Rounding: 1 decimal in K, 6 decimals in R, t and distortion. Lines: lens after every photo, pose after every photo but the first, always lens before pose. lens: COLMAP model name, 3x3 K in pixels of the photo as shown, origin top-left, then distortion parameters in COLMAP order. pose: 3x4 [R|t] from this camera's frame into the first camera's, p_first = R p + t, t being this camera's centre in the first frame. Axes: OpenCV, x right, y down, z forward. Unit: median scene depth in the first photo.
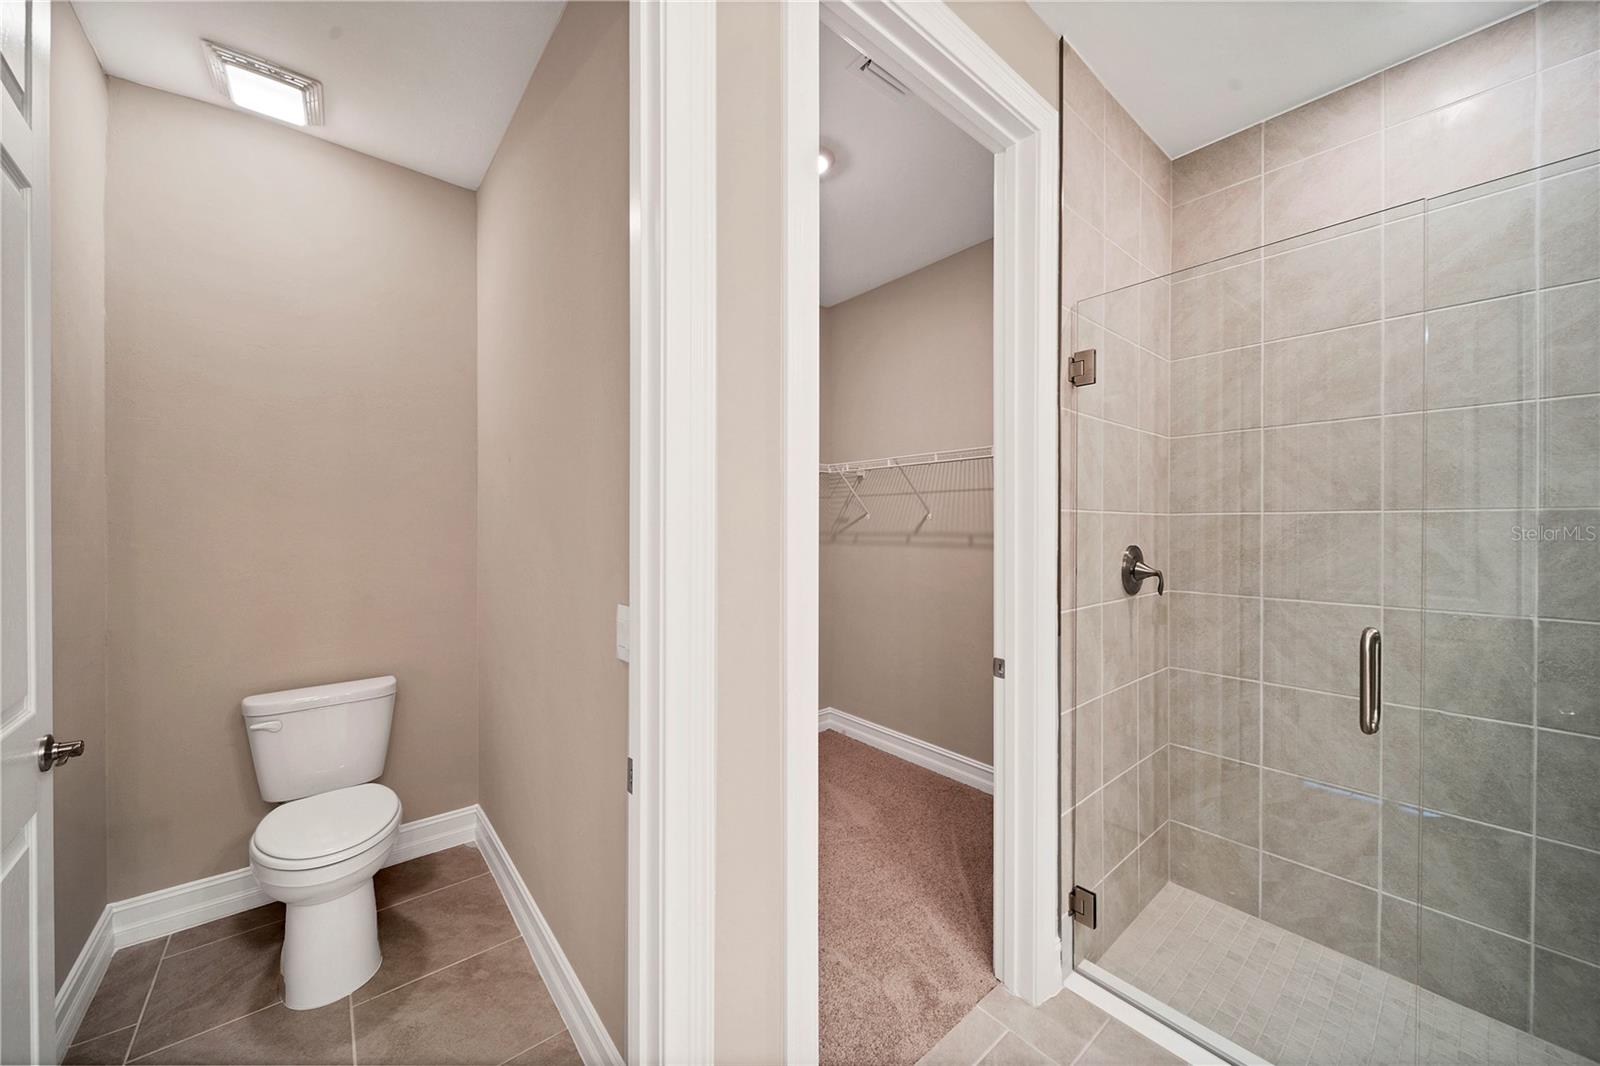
lens RADIAL K [[575.3, 0, 797.6], [0, 575.3, 526.4], [0, 0, 1]] dist [-0.001542, -0.000320]
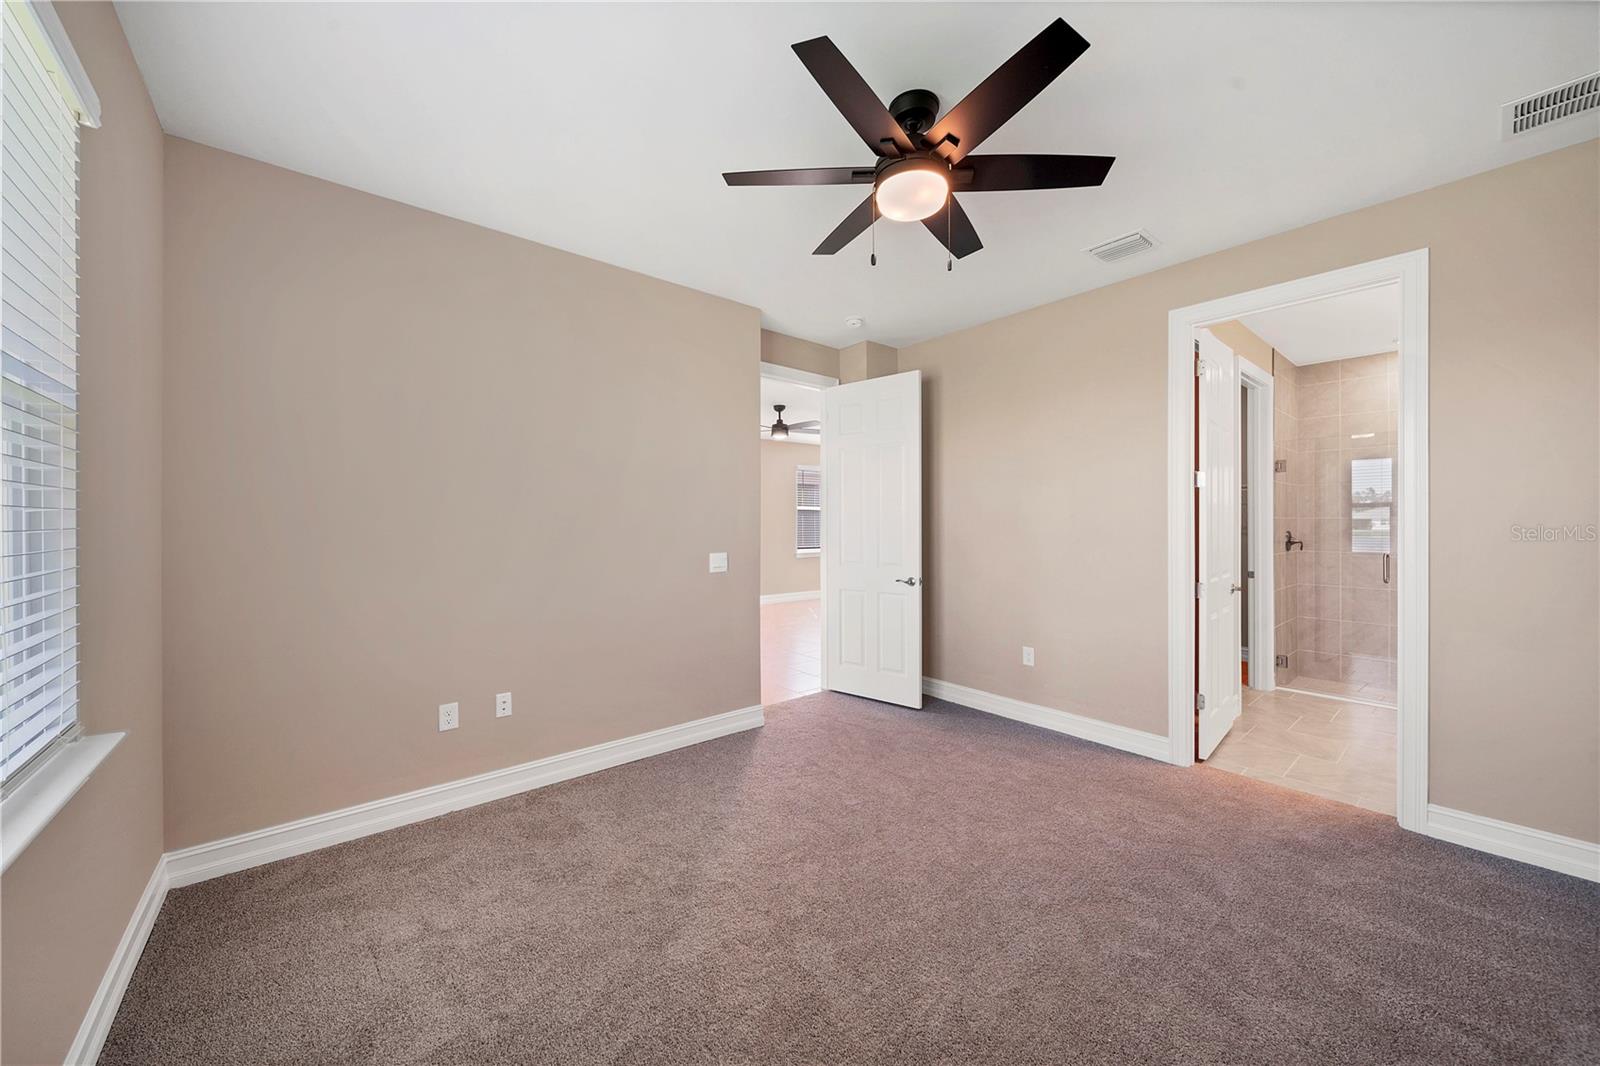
lens RADIAL K [[575.3, 0, 797.6], [0, 575.3, 526.4], [0, 0, 1]] dist [-0.001542, -0.000320]
pose [[0.999989, -0.003716, -0.002929, -1.538754], [0.003691, 0.999956, -0.008608, 0.027138], [0.002961, 0.008597, 0.999959, -1.492518]]
